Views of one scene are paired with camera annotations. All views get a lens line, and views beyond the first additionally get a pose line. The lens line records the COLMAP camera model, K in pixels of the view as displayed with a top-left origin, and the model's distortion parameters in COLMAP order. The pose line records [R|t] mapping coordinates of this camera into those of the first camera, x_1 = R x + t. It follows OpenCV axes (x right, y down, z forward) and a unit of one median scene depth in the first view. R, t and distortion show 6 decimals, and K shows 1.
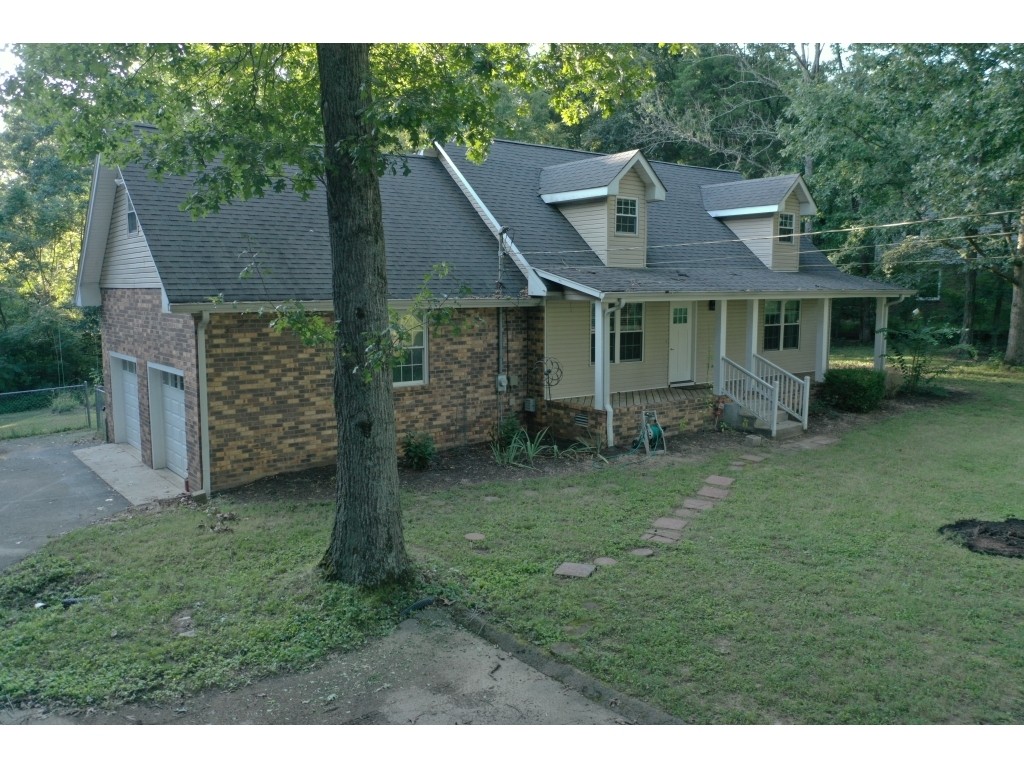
lens RADIAL K [[806.4, 0, 512.0], [0, 806.4, 384.0], [0, 0, 1]] dist [0.002246, 0.001733]
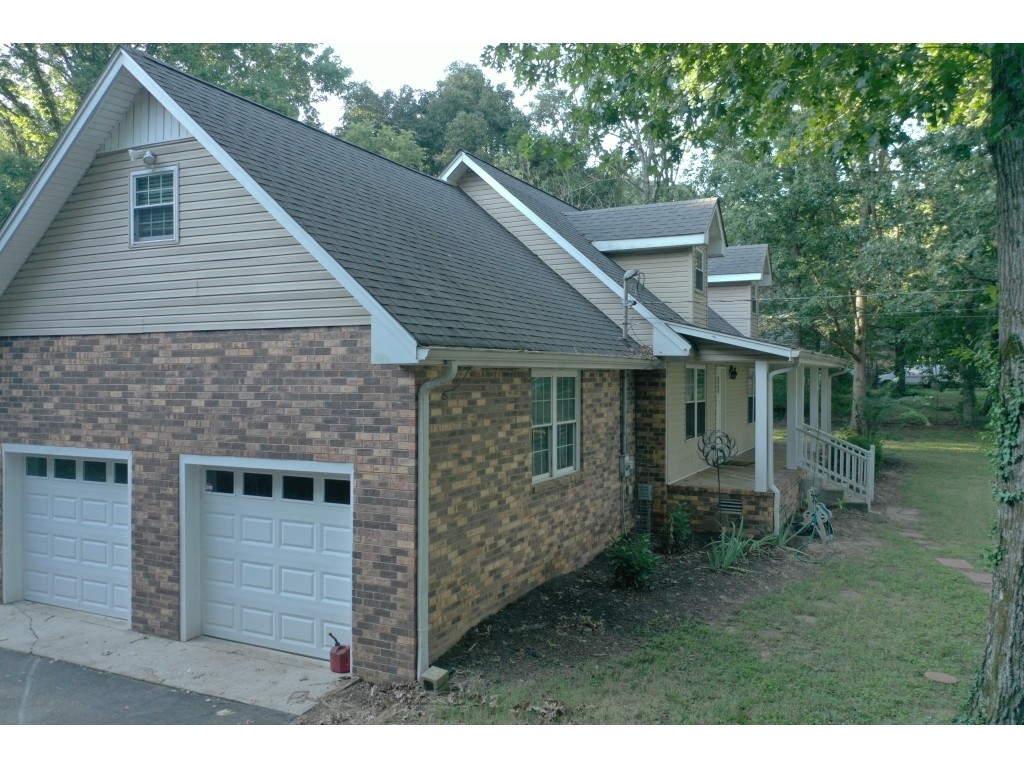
lens RADIAL K [[806.4, 0, 512.0], [0, 806.4, 384.0], [0, 0, 1]] dist [0.002246, 0.001733]
pose [[0.897017, -0.000674, 0.441996, -0.475196], [0.048865, 0.994020, -0.097654, -0.009714], [-0.439287, 0.109196, 0.891686, 0.348928]]
